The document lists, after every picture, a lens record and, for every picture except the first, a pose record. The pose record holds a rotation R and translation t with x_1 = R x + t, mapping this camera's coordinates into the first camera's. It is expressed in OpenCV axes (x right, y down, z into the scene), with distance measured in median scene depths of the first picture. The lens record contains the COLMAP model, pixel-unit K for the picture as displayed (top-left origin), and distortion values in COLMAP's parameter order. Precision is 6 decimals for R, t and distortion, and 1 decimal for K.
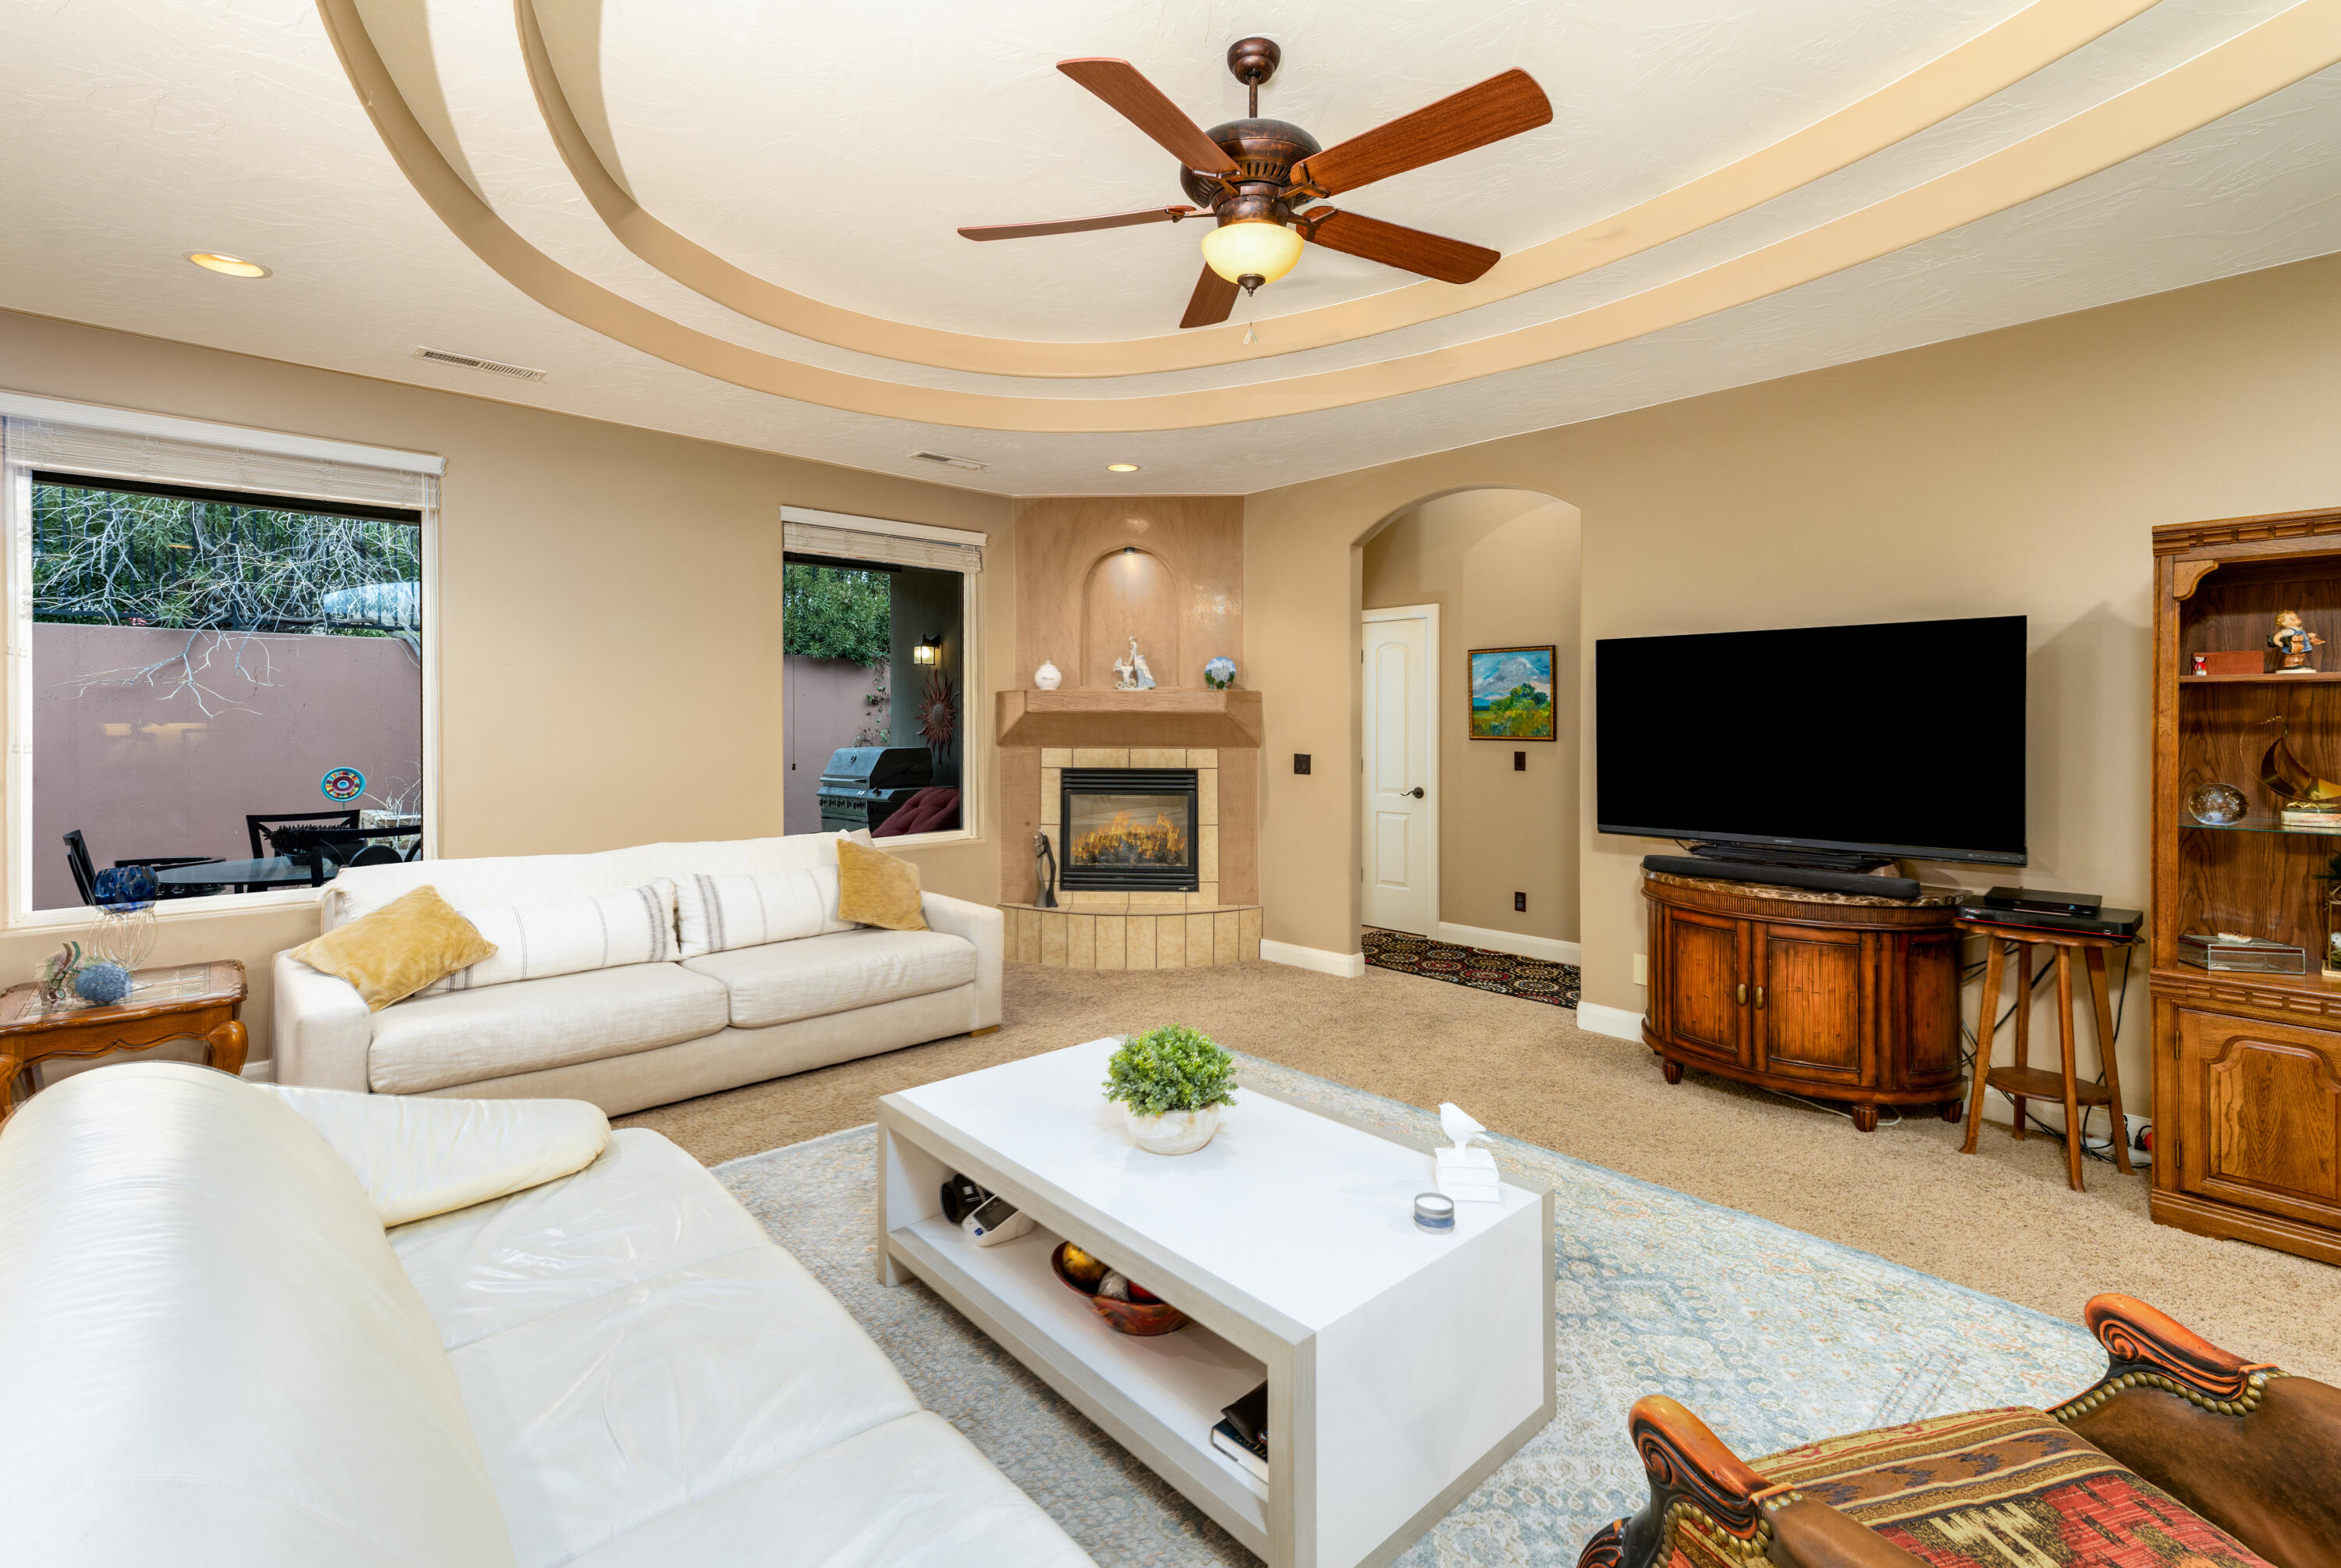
lens RADIAL K [[1062.6, 0, 1175.6], [0, 1062.6, 727.8], [0, 0, 1]] dist [0.024013, 0.000399]
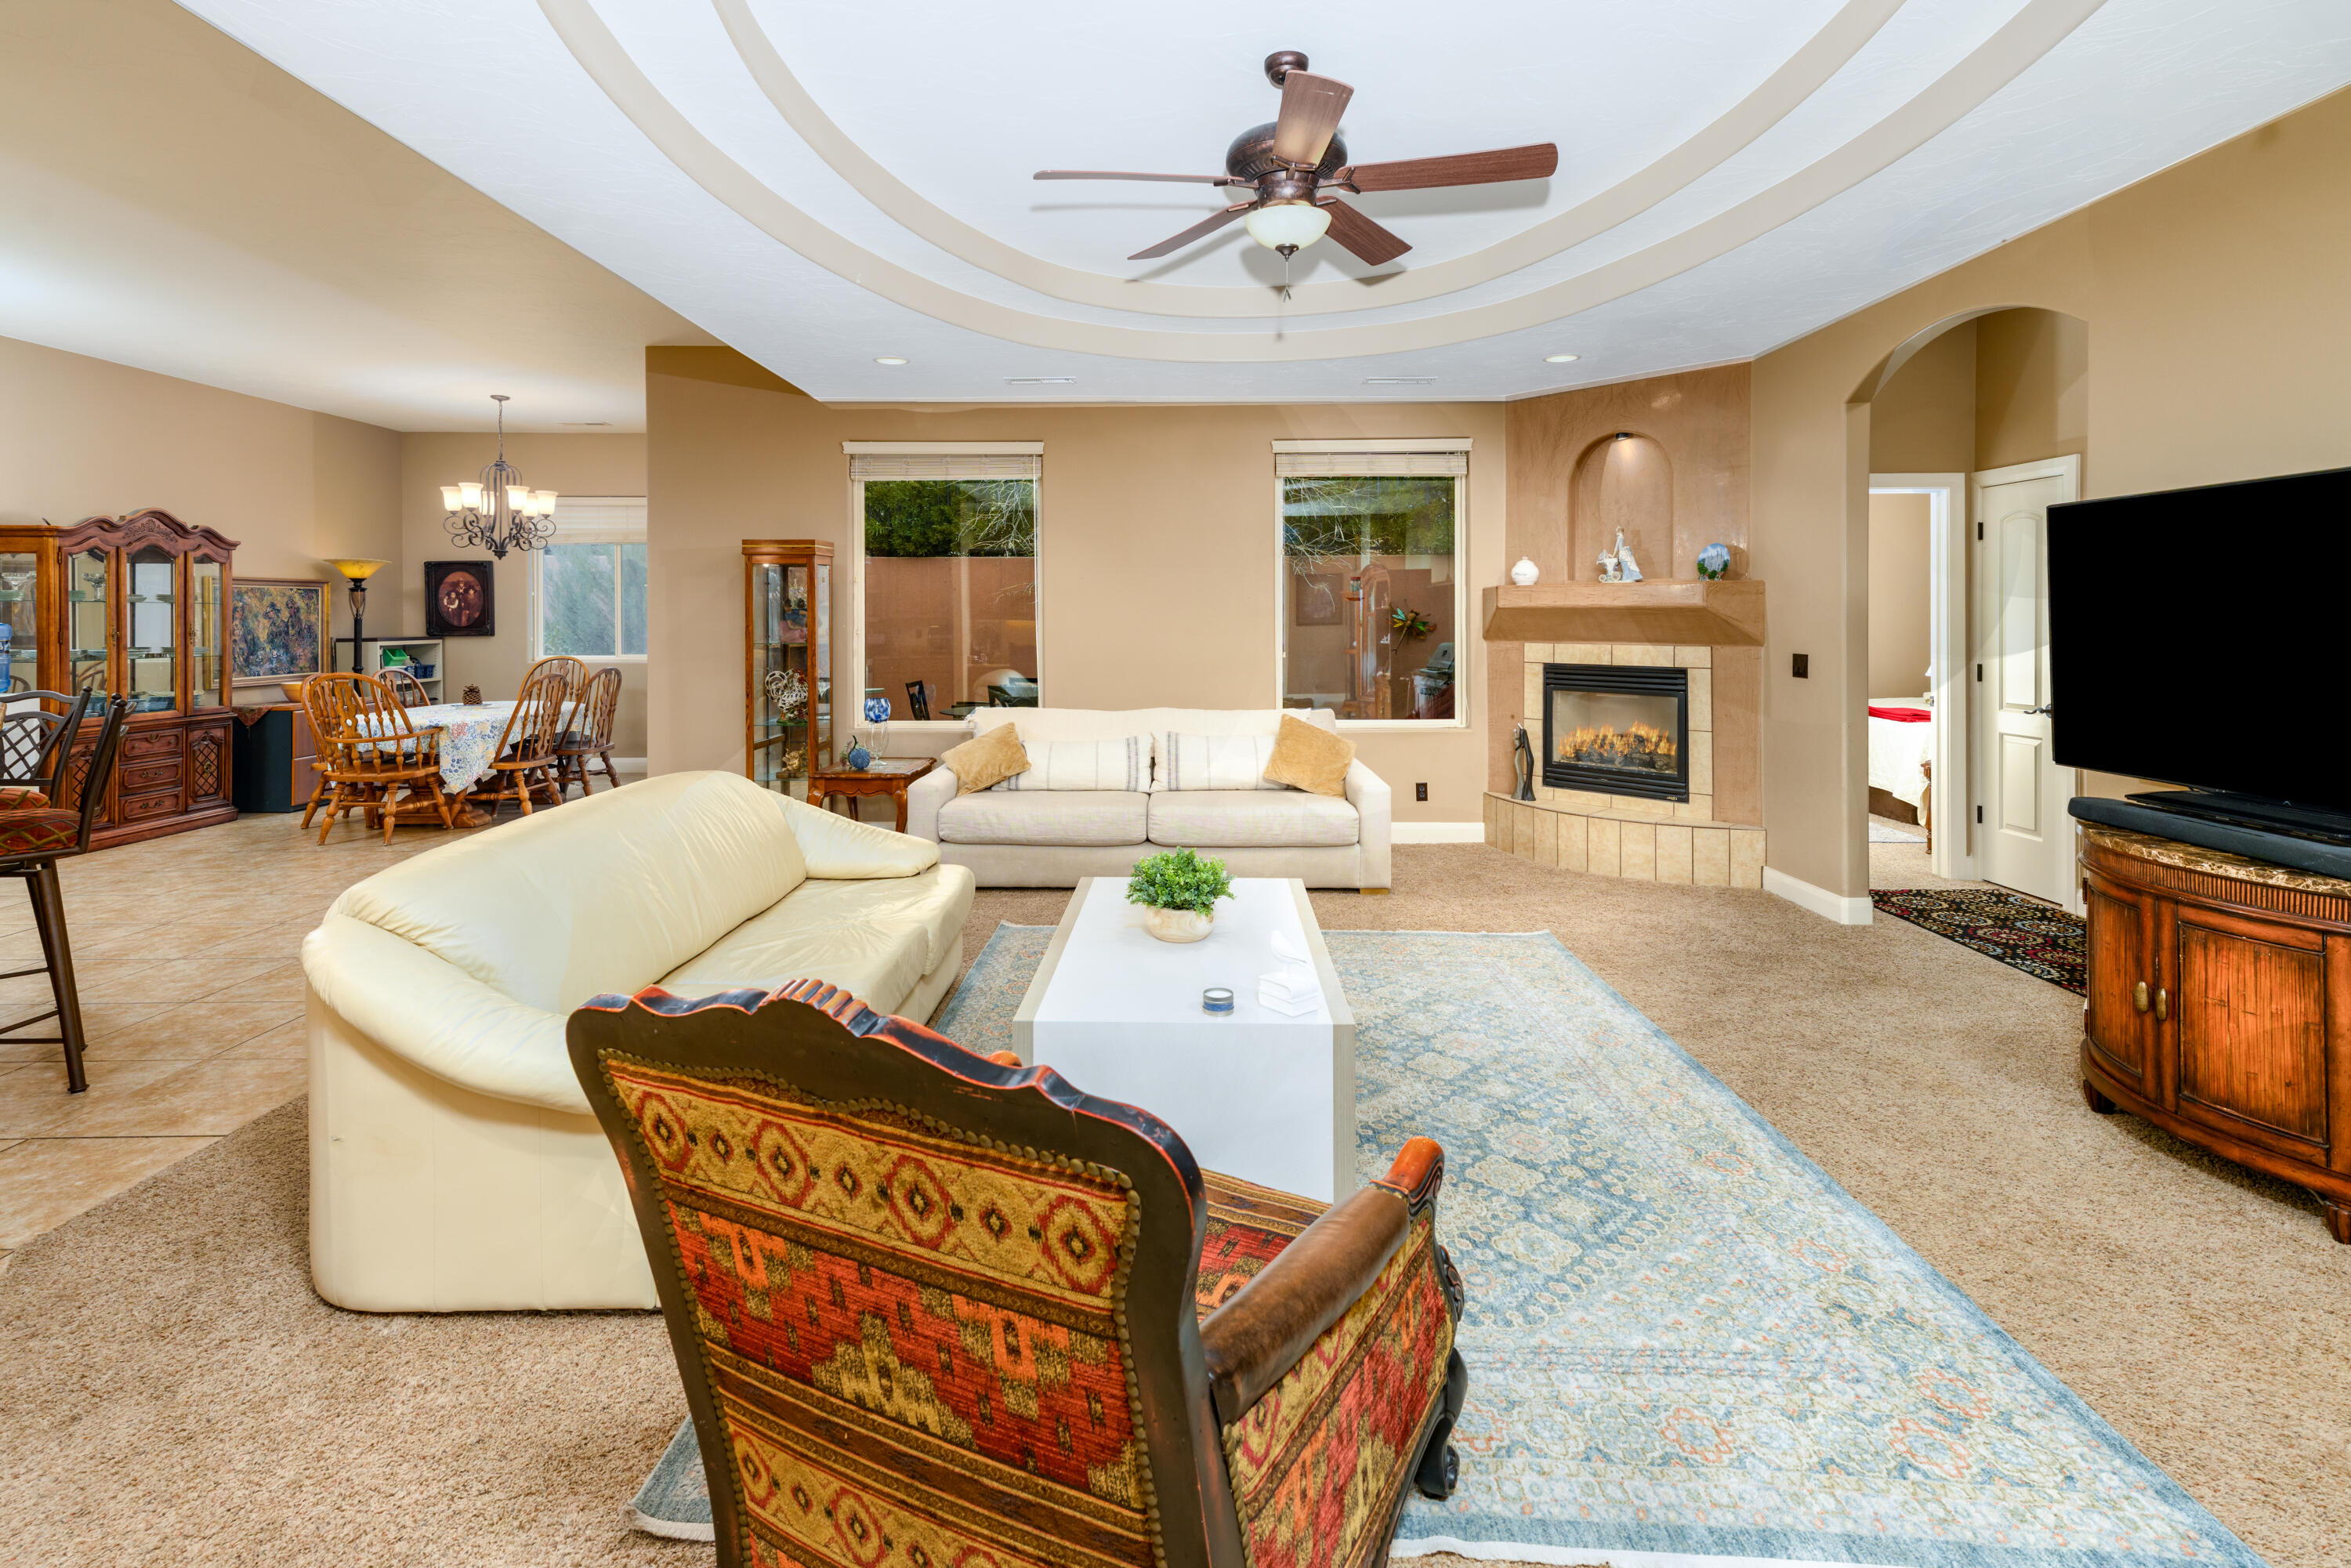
lens RADIAL K [[1130.8, 0, 1187.5], [0, 1130.8, 625.7], [0, 0, 1]] dist [0.022147, 0.000033]
pose [[0.712605, 0.003080, -0.701559, 0.404123], [-0.003279, 0.999994, 0.001060, 0.002723], [0.701558, 0.001545, 0.712611, 0.006883]]
